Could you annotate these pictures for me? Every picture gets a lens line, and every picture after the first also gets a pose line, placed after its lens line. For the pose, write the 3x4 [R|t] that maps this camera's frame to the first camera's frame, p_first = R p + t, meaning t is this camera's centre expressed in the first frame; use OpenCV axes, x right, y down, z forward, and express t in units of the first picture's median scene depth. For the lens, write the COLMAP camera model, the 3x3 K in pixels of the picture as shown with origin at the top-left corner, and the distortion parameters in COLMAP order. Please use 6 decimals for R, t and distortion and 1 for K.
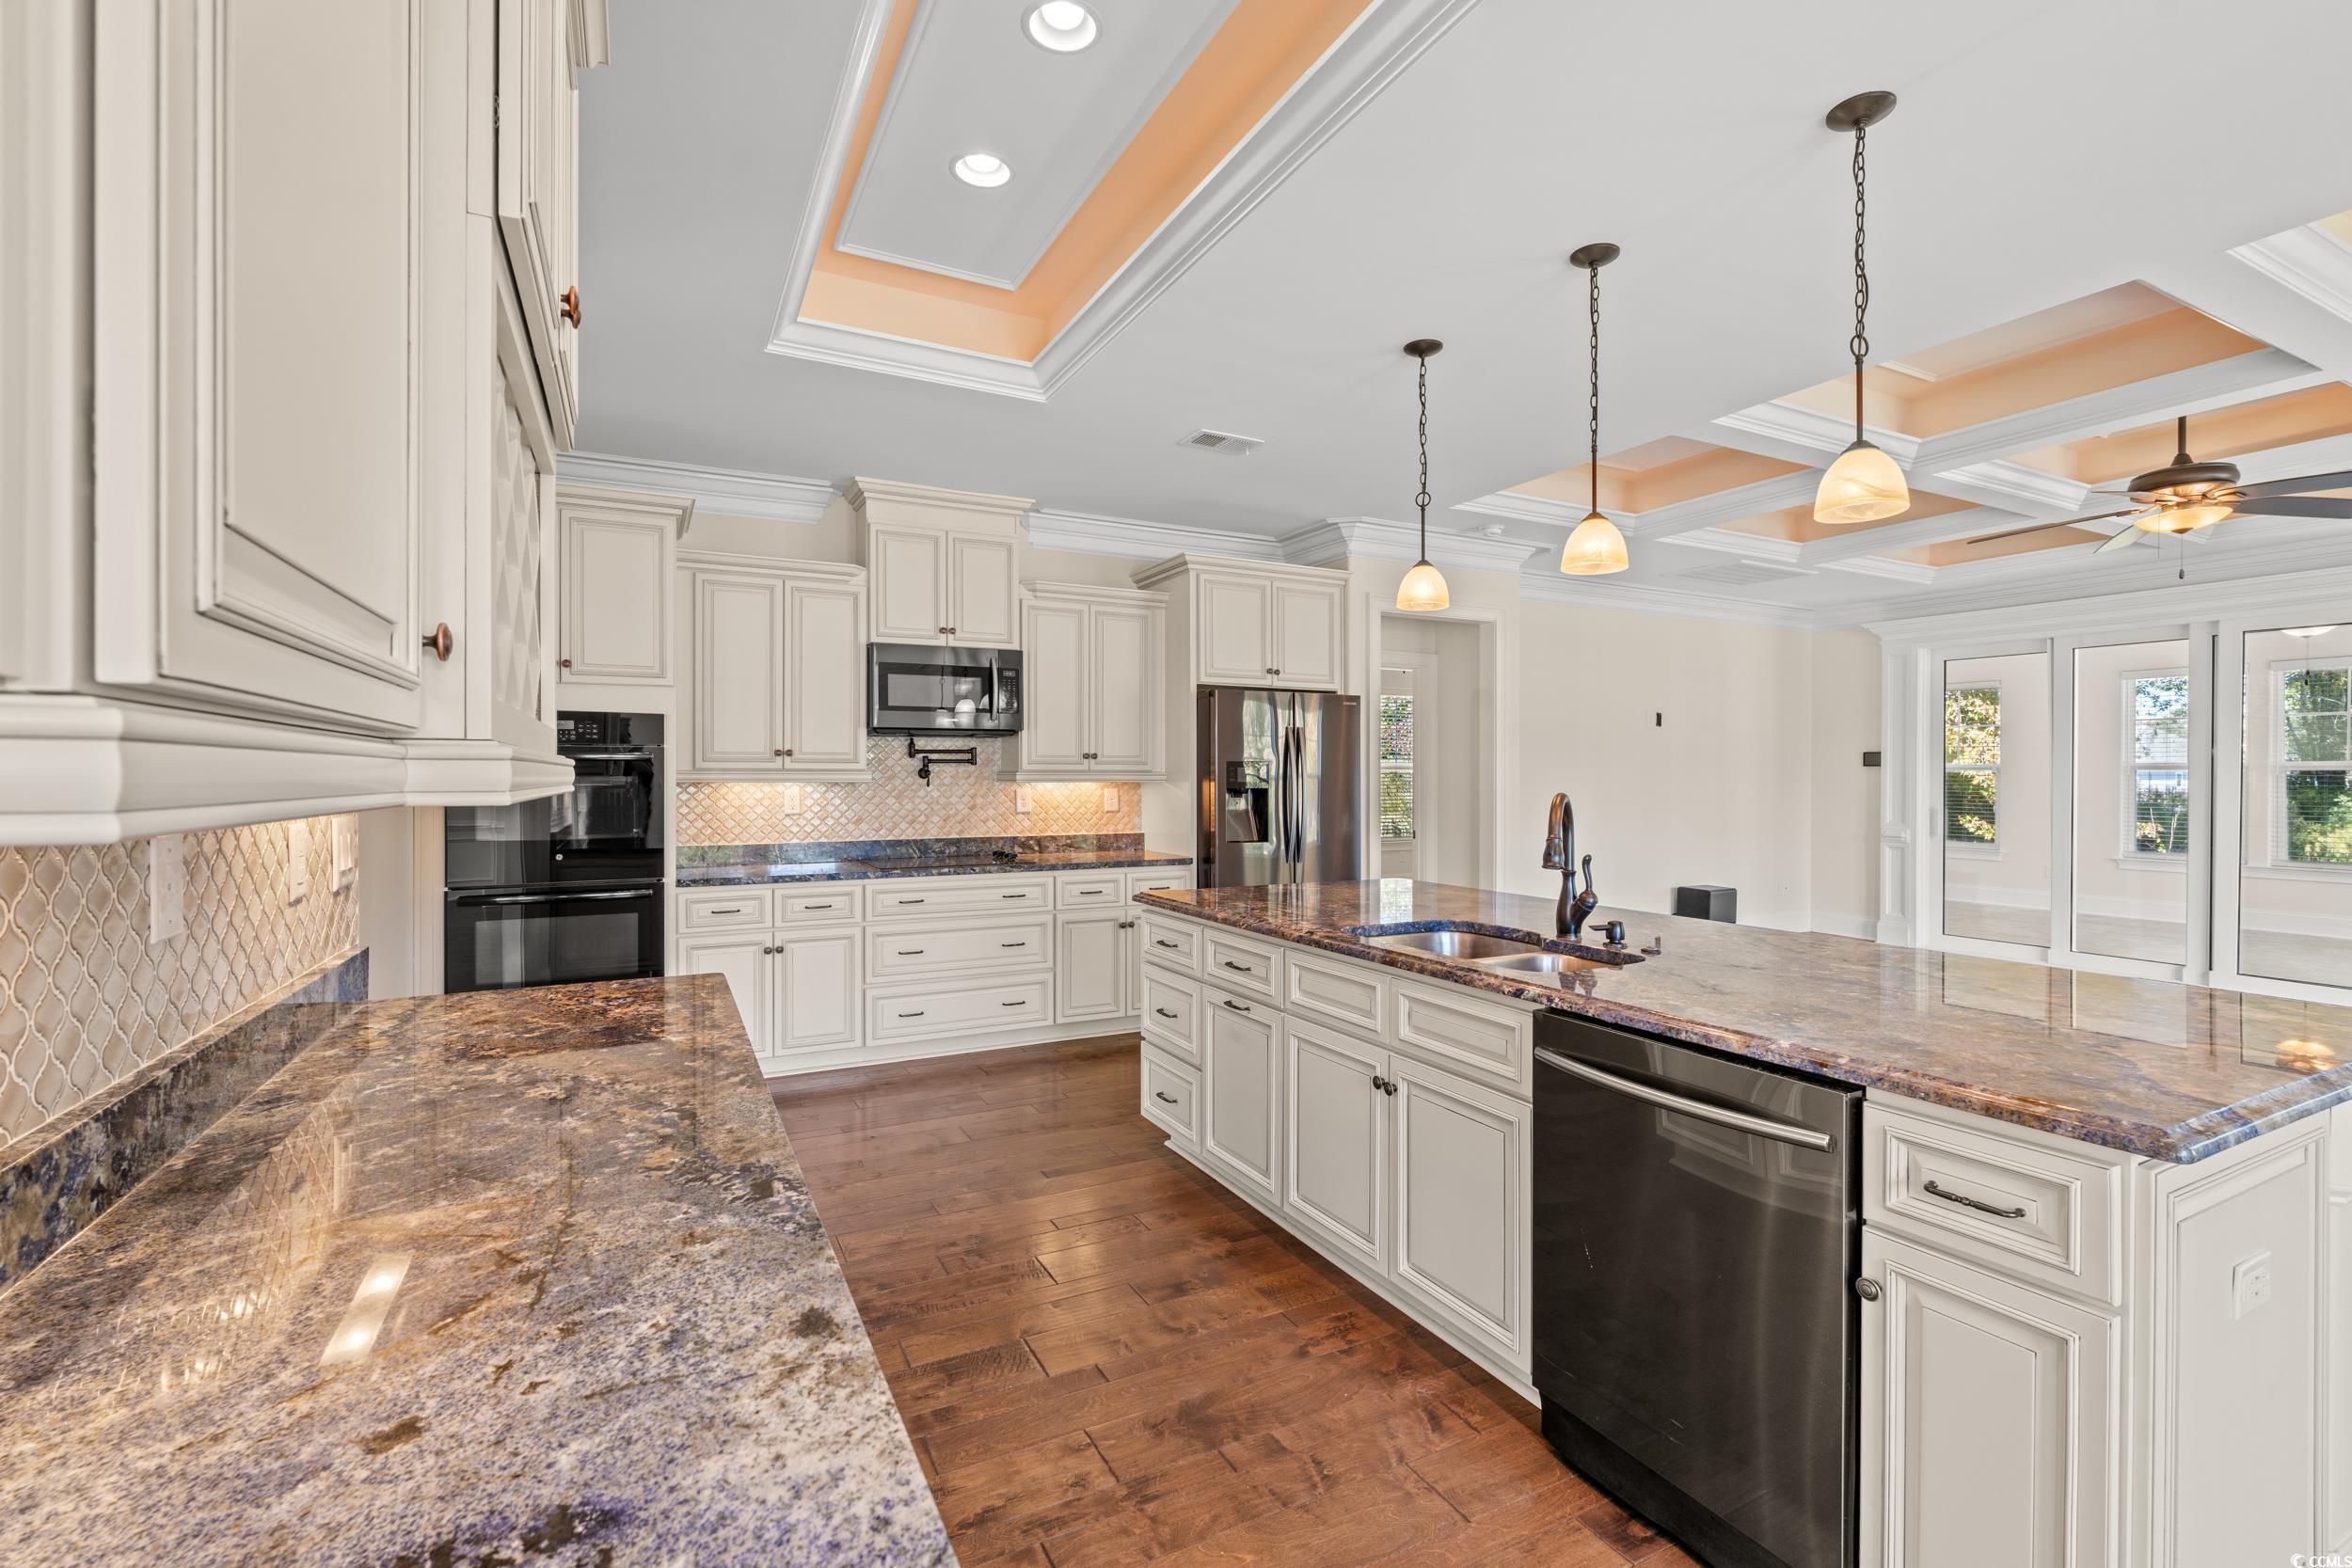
lens RADIAL K [[1033.1, 0, 1169.0], [0, 1033.1, 776.9], [0, 0, 1]] dist [0.004160, 0.000034]
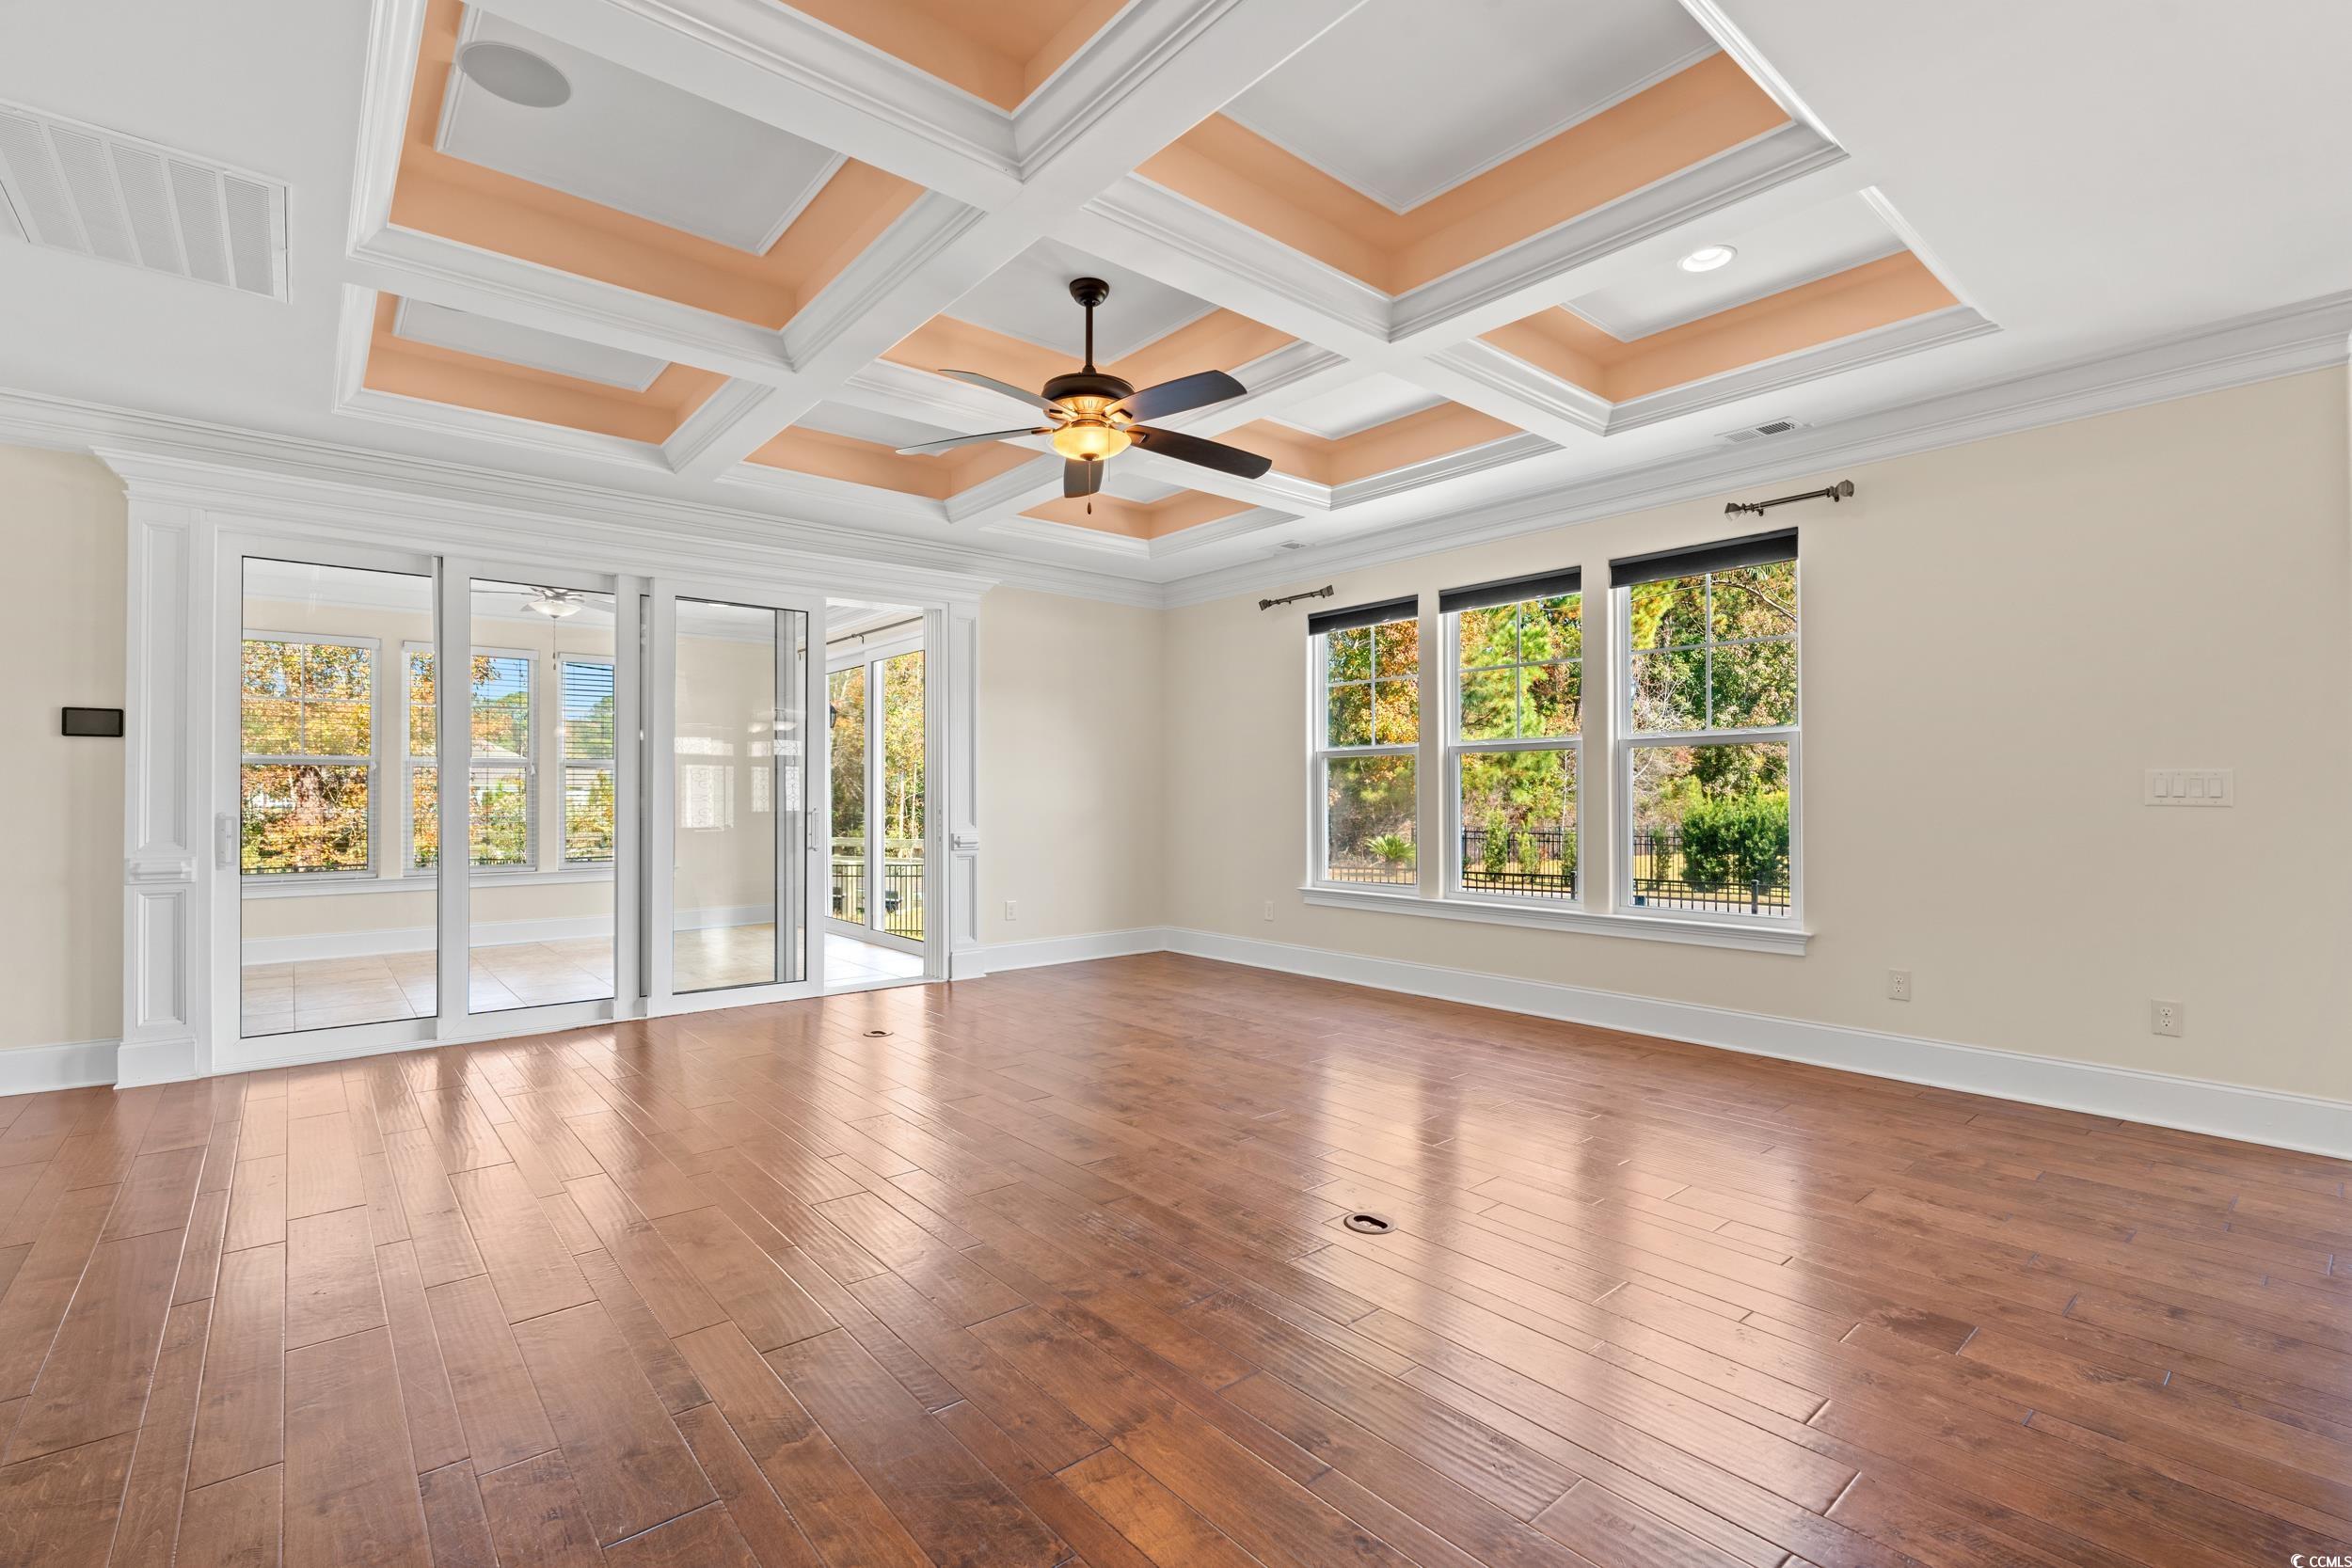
lens RADIAL K [[1047.9, 0, 1162.9], [0, 1047.9, 788.6], [0, 0, 1]] dist [-0.002276, -0.000346]
pose [[-0.221890, 0.000650, 0.975071, 0.113188], [0.001969, 0.999998, -0.000219, 0.024051], [-0.975070, 0.001872, -0.221891, 0.929103]]
